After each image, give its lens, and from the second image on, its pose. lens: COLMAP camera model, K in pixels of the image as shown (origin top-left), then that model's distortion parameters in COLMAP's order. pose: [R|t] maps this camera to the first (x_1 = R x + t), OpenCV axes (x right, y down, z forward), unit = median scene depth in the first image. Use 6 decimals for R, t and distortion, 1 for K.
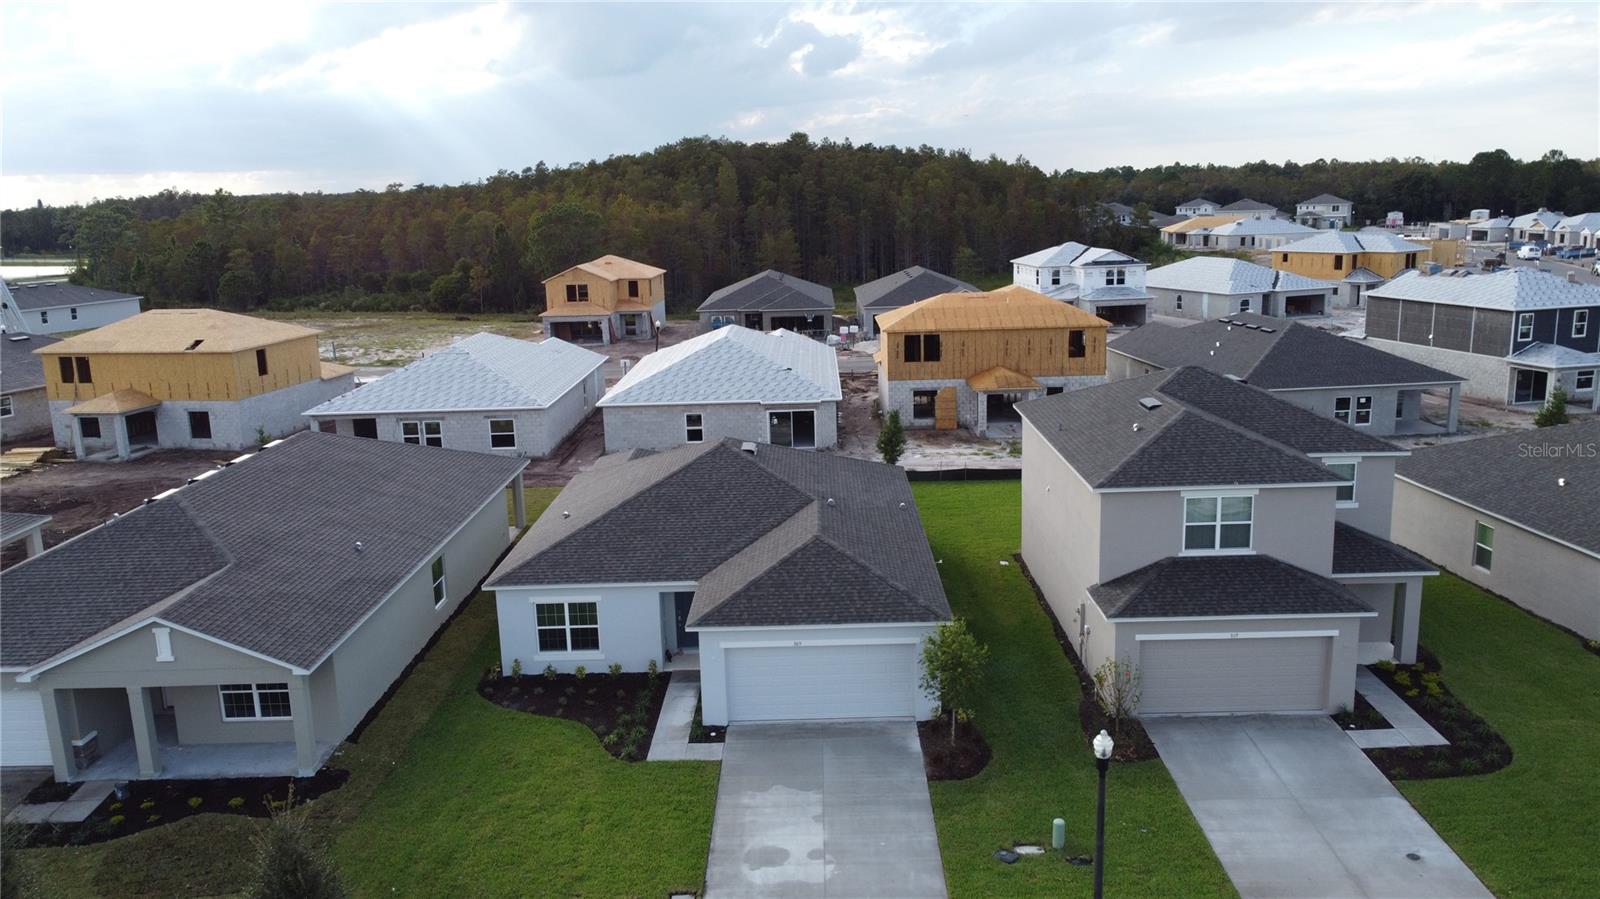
lens RADIAL K [[1211.9, 0, 797.0], [0, 1211.9, 452.9], [0, 0, 1]] dist [0.002772, -0.009874]
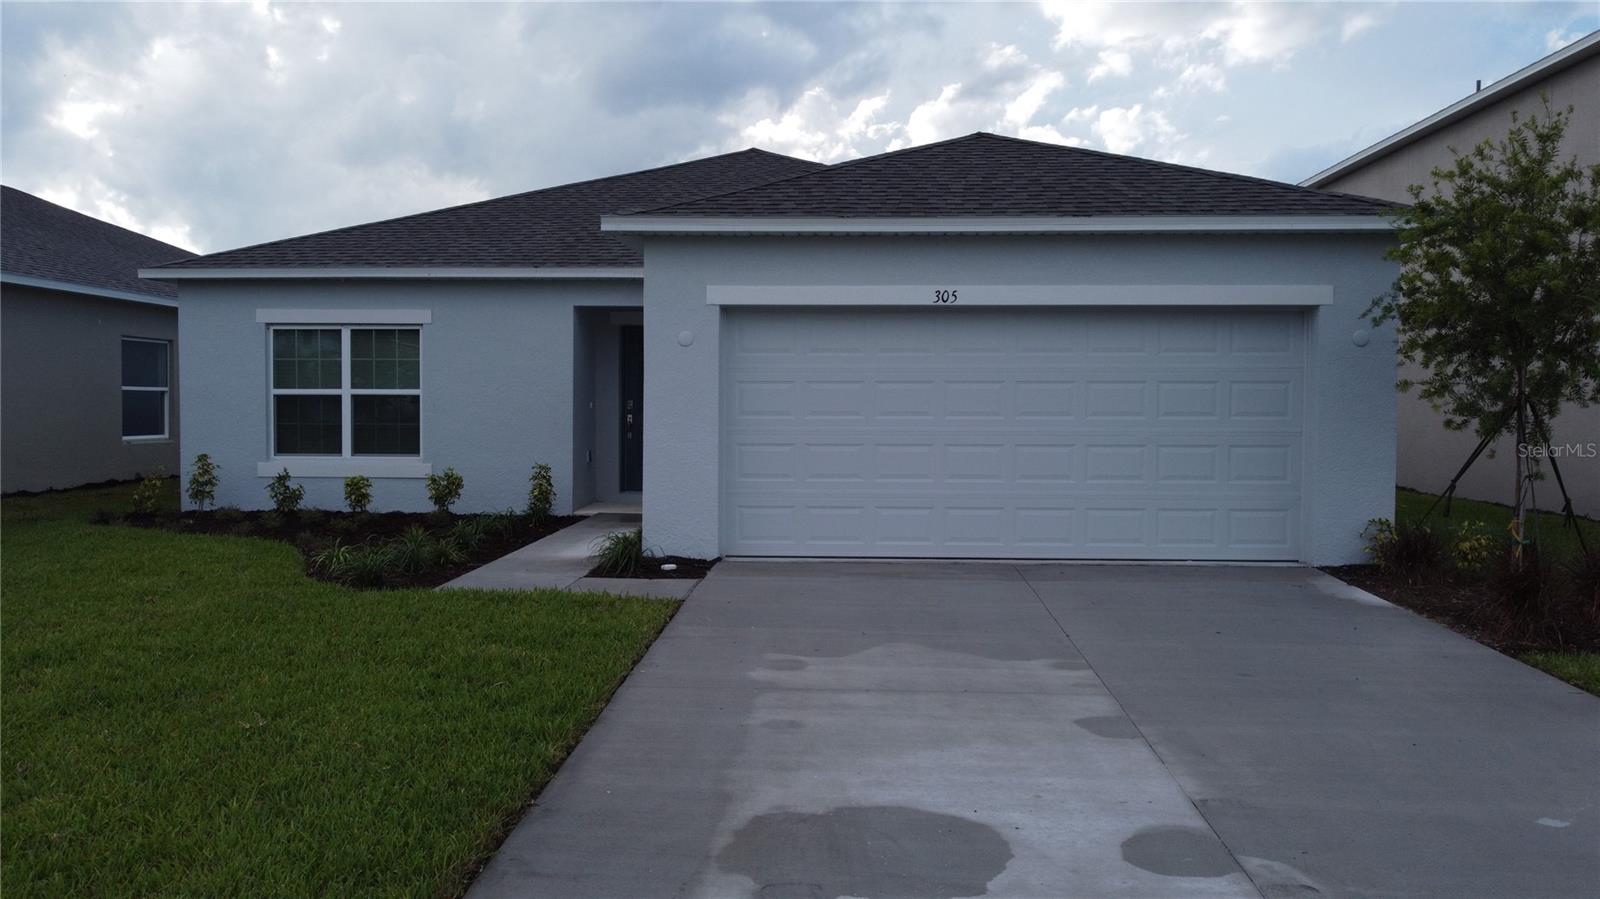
lens RADIAL K [[1211.9, 0, 797.3], [0, 1211.9, 447.2], [0, 0, 1]] dist [0.002772, -0.009874]
pose [[0.998449, 0.038158, -0.040537, -0.021811], [-0.044809, 0.982935, -0.178413, 0.227706], [0.033037, 0.179953, 0.983120, 0.611727]]
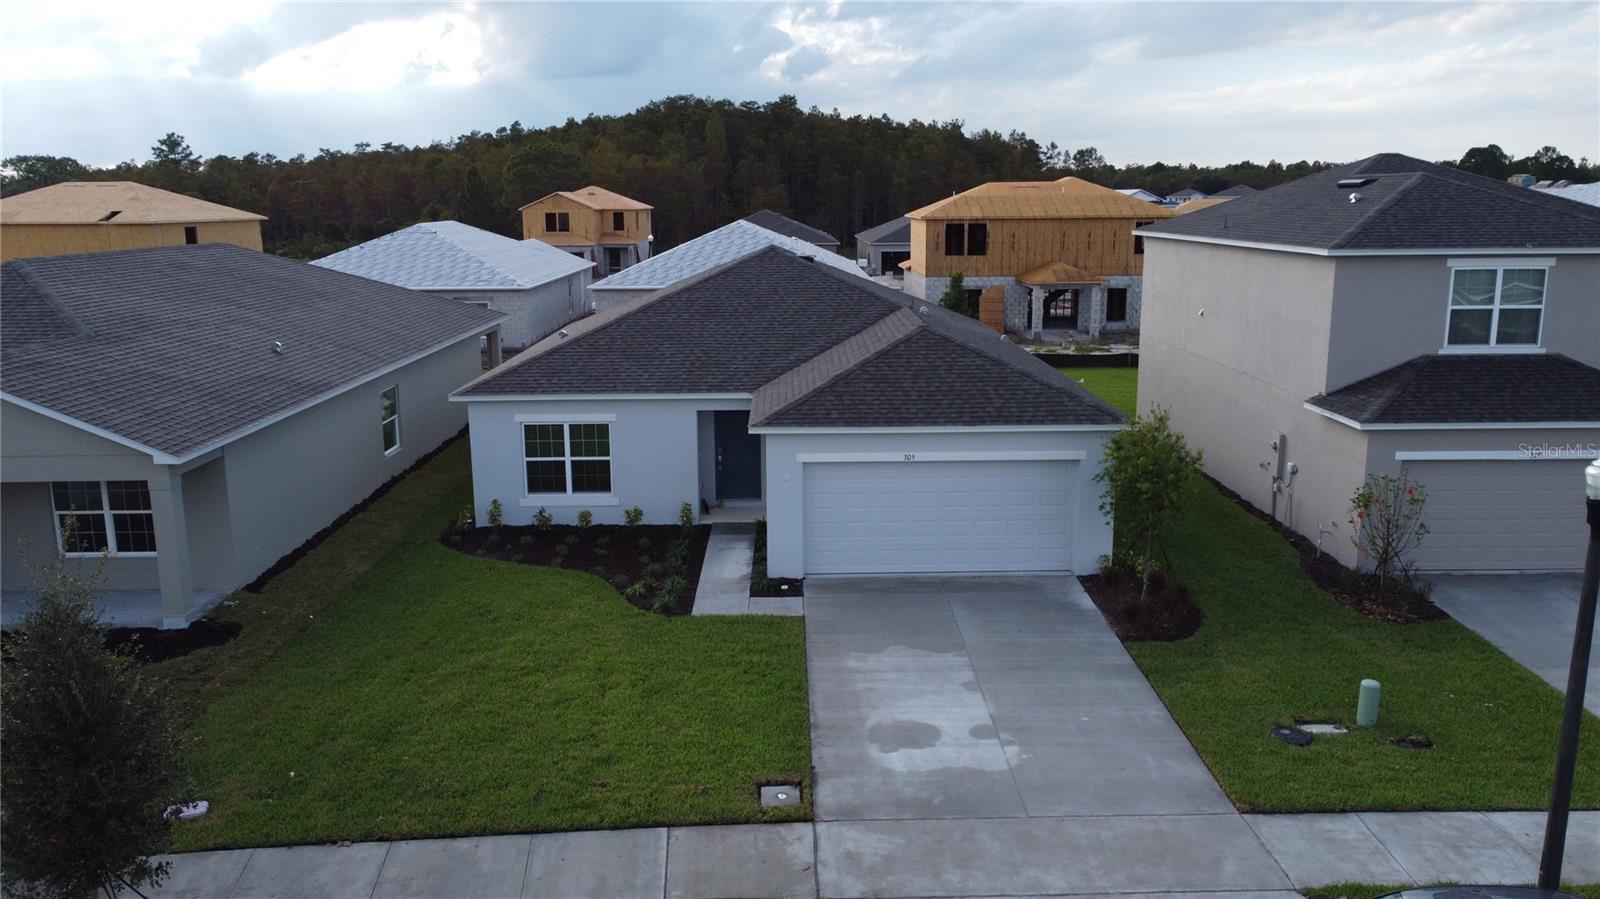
lens RADIAL K [[1211.9, 0, 797.0], [0, 1211.9, 446.6], [0, 0, 1]] dist [0.002772, -0.009874]
pose [[0.999491, 0.017776, 0.026481, -0.072669], [-0.017496, 0.999789, -0.010756, 0.142046], [-0.026666, 0.010287, 0.999591, 0.278777]]
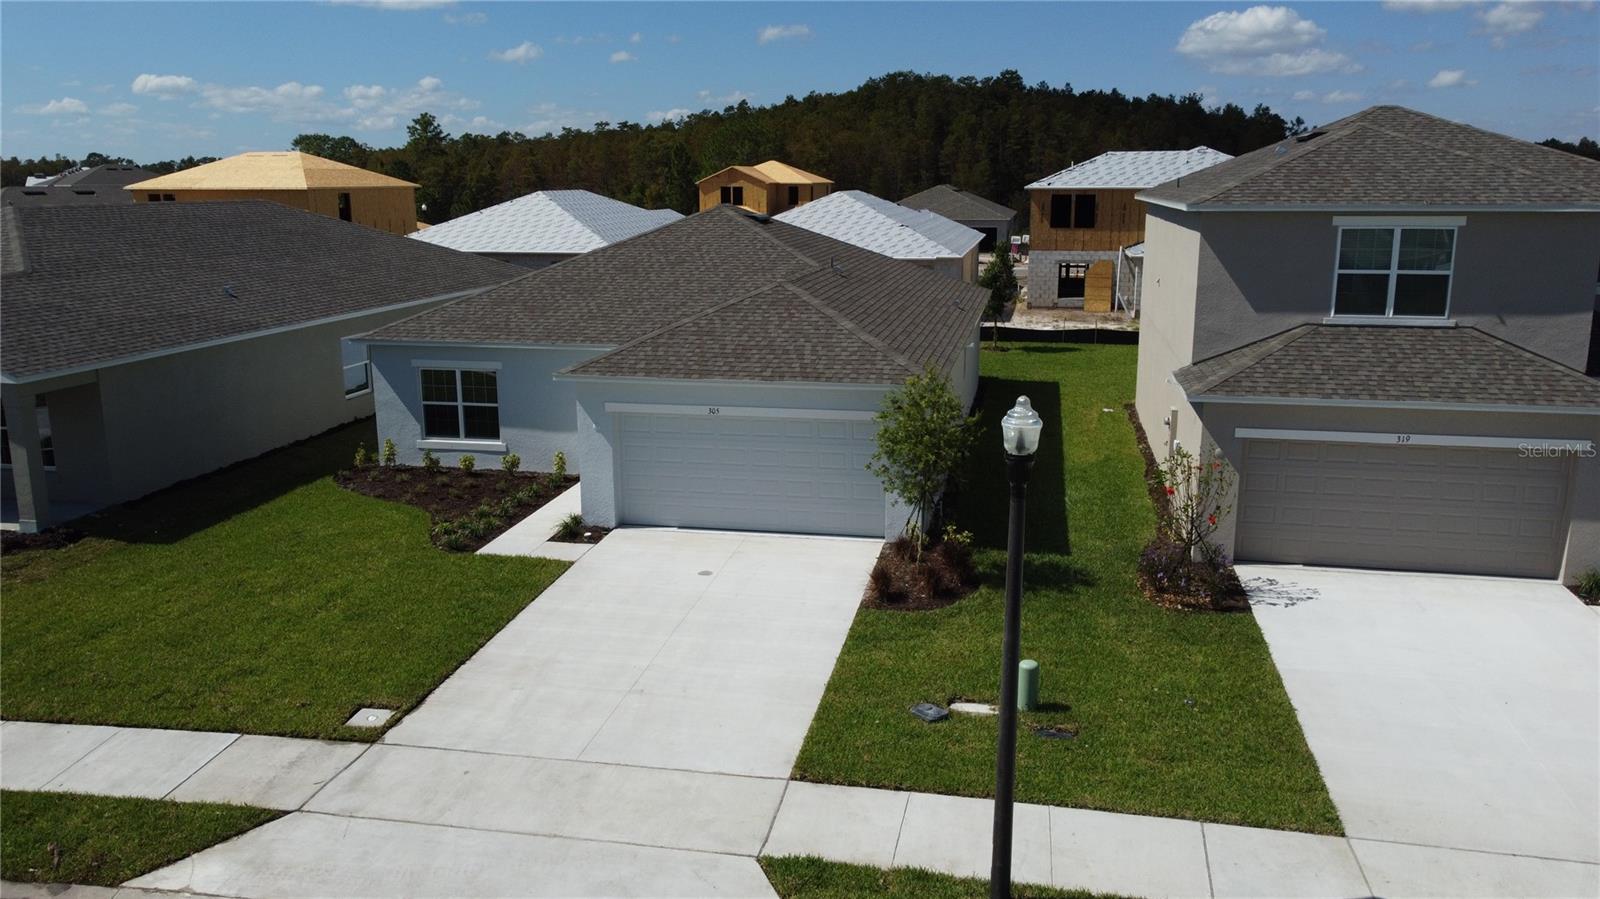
lens RADIAL K [[1211.9, 0, 797.8], [0, 1211.9, 450.5], [0, 0, 1]] dist [0.002772, -0.009874]
pose [[0.982000, 0.066816, -0.176667, 0.149062], [-0.065008, 0.997756, 0.016008, 0.147071], [0.177340, -0.004235, 0.984141, 0.302719]]
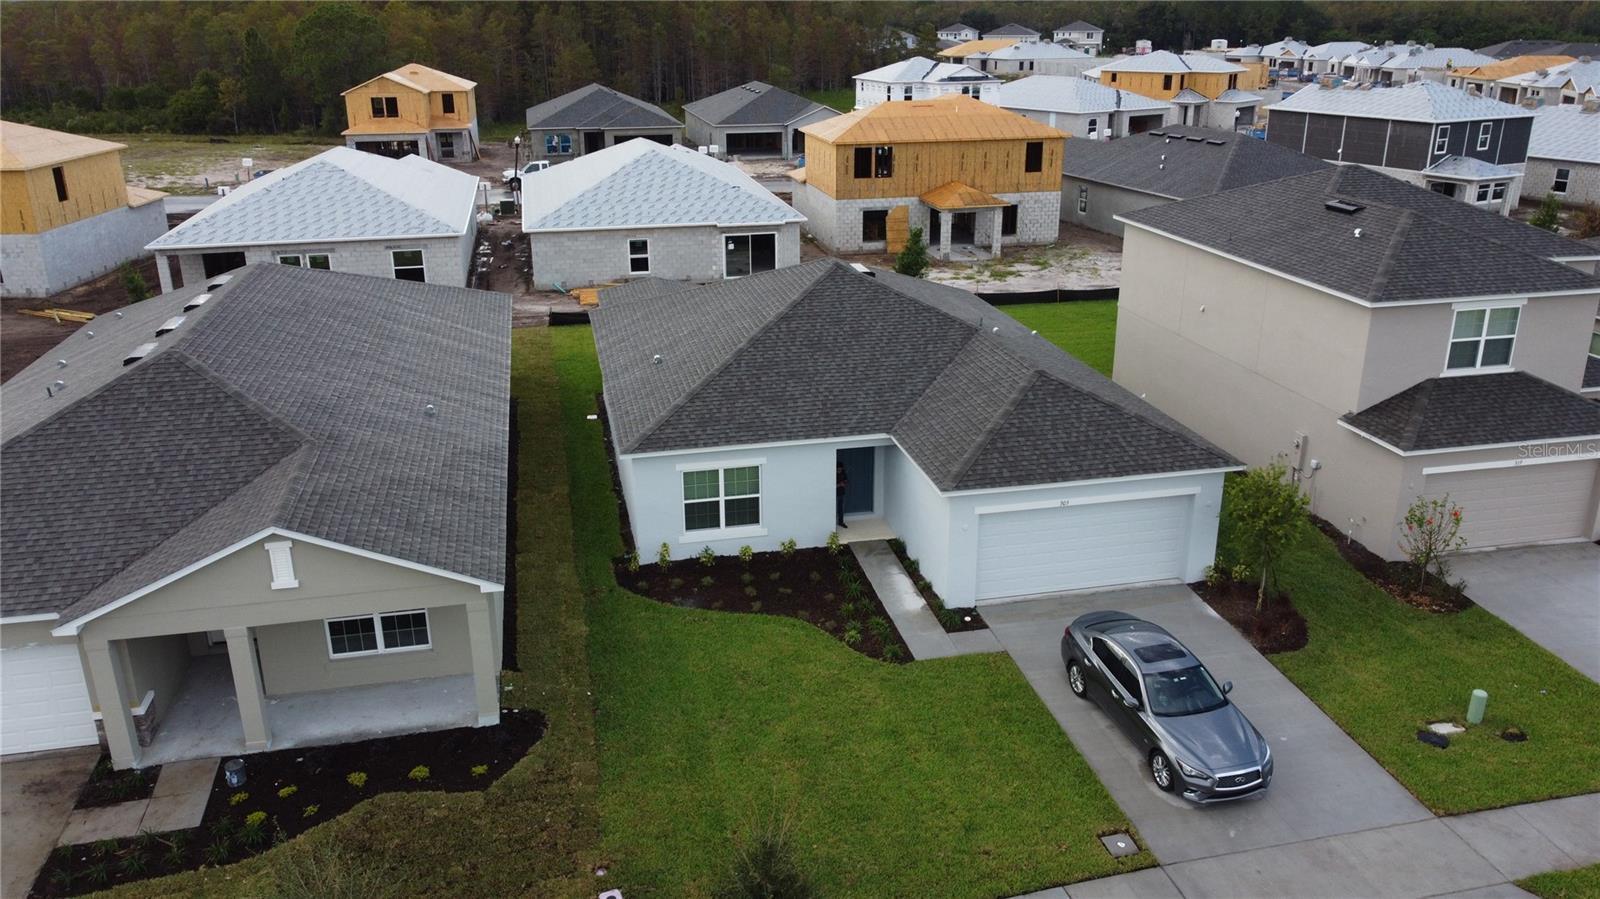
lens RADIAL K [[1211.9, 0, 796.5], [0, 1211.9, 446.7], [0, 0, 1]] dist [0.002772, -0.009874]
pose [[0.974589, -0.054135, 0.217362, -0.313209], [0.025754, 0.991002, 0.131344, 0.006506], [-0.222516, -0.122408, 0.967214, 0.223714]]
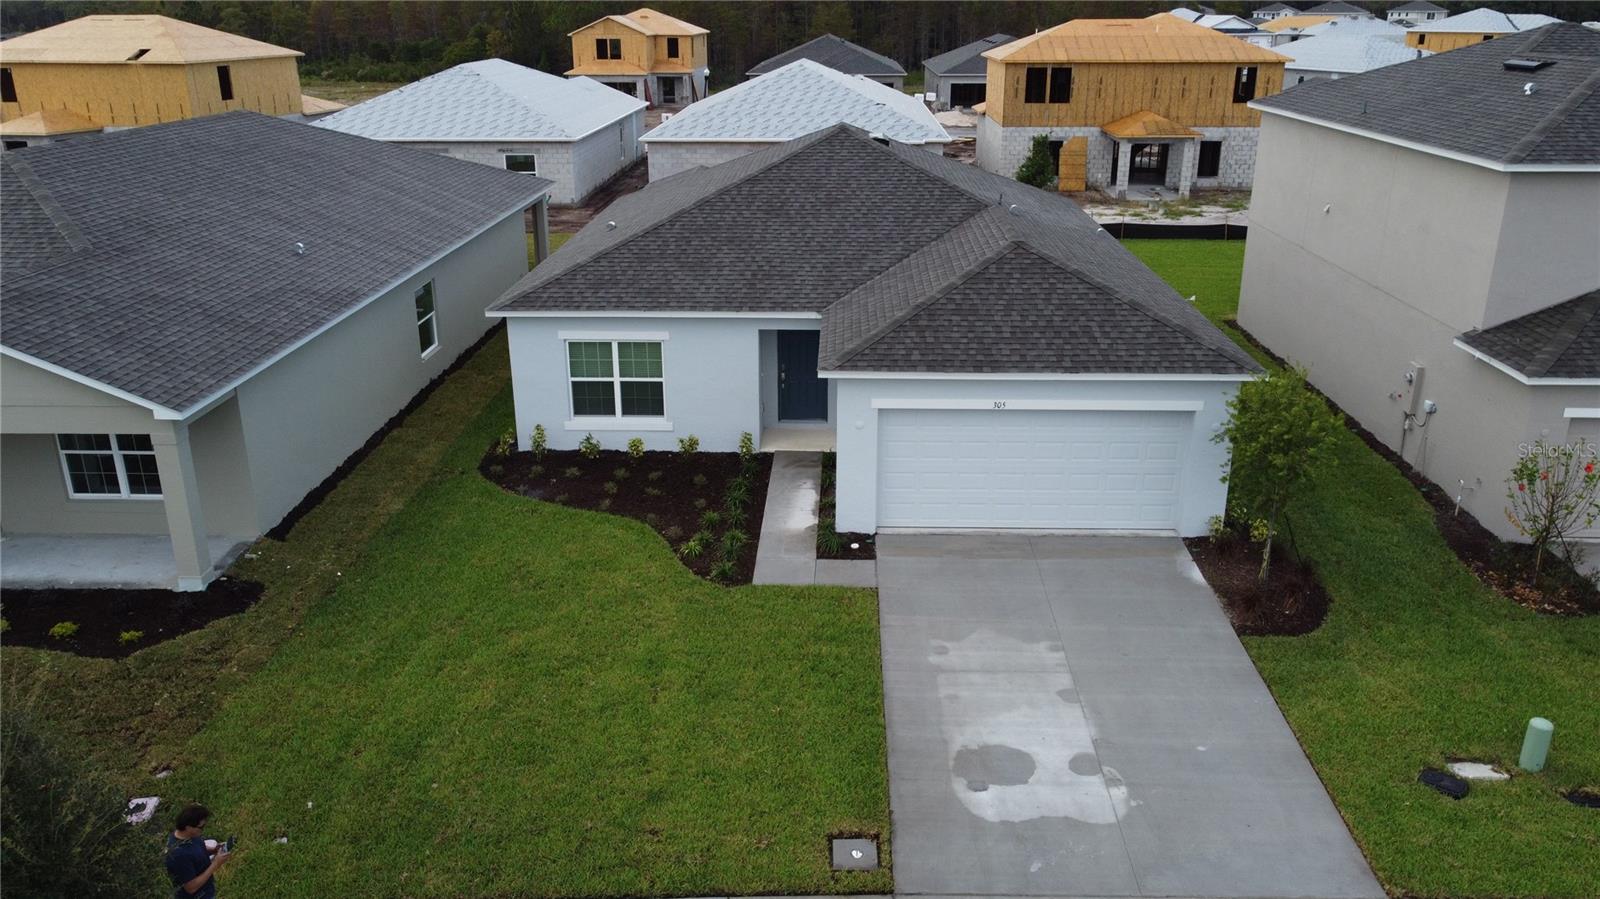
lens RADIAL K [[1211.9, 0, 796.9], [0, 1211.9, 446.4], [0, 0, 1]] dist [0.002772, -0.009874]
pose [[0.999335, 0.033373, -0.014711, -0.081323], [-0.031060, 0.990172, 0.136363, 0.087353], [0.019117, -0.135816, 0.990550, 0.349840]]
